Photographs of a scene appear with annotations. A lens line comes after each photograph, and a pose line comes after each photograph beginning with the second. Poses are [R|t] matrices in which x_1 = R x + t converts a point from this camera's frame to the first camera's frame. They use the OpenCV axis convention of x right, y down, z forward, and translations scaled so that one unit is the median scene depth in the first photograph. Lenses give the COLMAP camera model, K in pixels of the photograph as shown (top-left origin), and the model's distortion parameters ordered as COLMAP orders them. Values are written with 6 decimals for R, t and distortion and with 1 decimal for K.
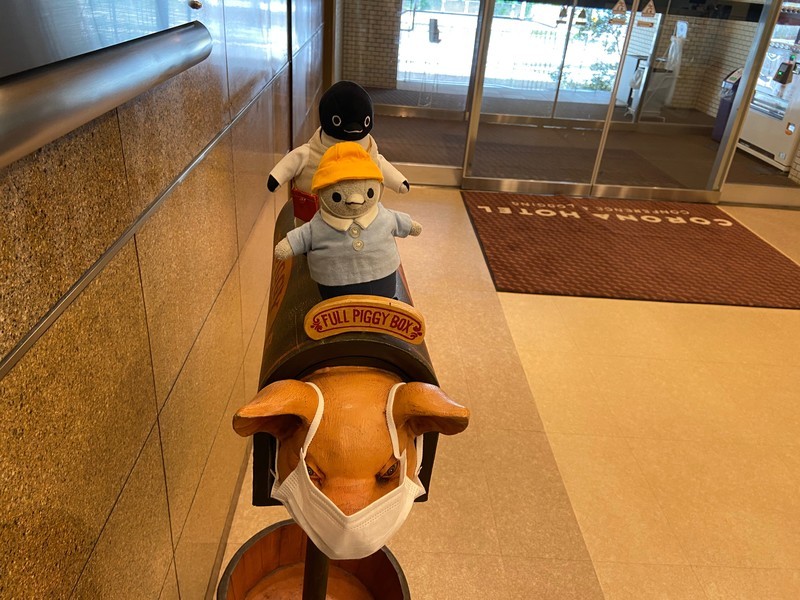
lens RADIAL K [[602.3, 0, 394.9], [0, 602.3, 299.4], [0, 0, 1]] dist [0.119106, -0.157333]
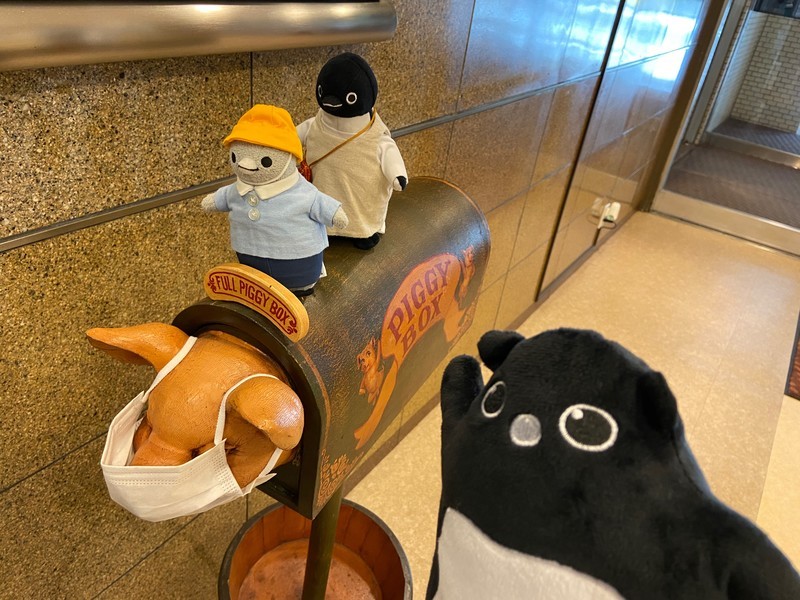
lens RADIAL K [[602.3, 0, 394.9], [0, 602.3, 299.4], [0, 0, 1]] dist [0.119106, -0.157333]
pose [[0.814263, 0.320570, -0.483954, 0.591595], [-0.329669, 0.941570, 0.069019, -0.099379], [0.477802, 0.103345, 0.872367, 0.282138]]
